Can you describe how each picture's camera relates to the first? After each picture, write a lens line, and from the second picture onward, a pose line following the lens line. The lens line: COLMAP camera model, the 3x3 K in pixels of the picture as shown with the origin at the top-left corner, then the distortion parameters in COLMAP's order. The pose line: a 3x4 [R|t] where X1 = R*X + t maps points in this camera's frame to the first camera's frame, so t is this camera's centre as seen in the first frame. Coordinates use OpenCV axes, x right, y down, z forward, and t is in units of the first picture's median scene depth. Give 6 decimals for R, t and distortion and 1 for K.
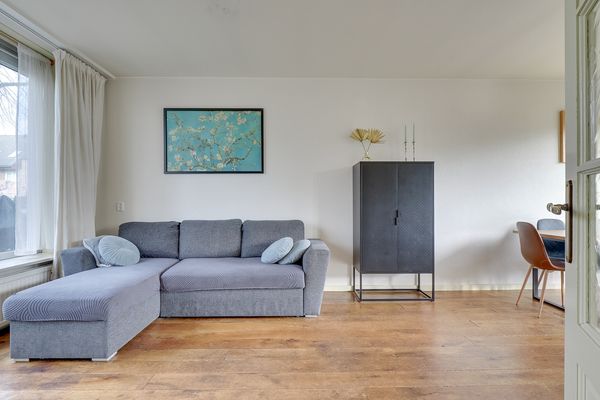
lens RADIAL K [[311.9, 0, 298.6], [0, 311.9, 200.1], [0, 0, 1]] dist [-0.016731, -0.001170]
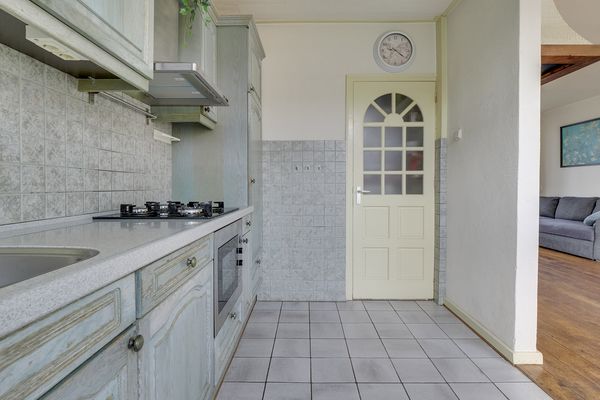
lens RADIAL K [[311.9, 0, 299.7], [0, 311.9, 195.4], [0, 0, 1]] dist [-0.016731, -0.001170]
pose [[-0.022365, 0.029375, -0.999318, 1.195535], [0.004748, 0.999560, 0.029276, 0.006087], [0.999739, -0.004090, -0.022495, -0.316926]]
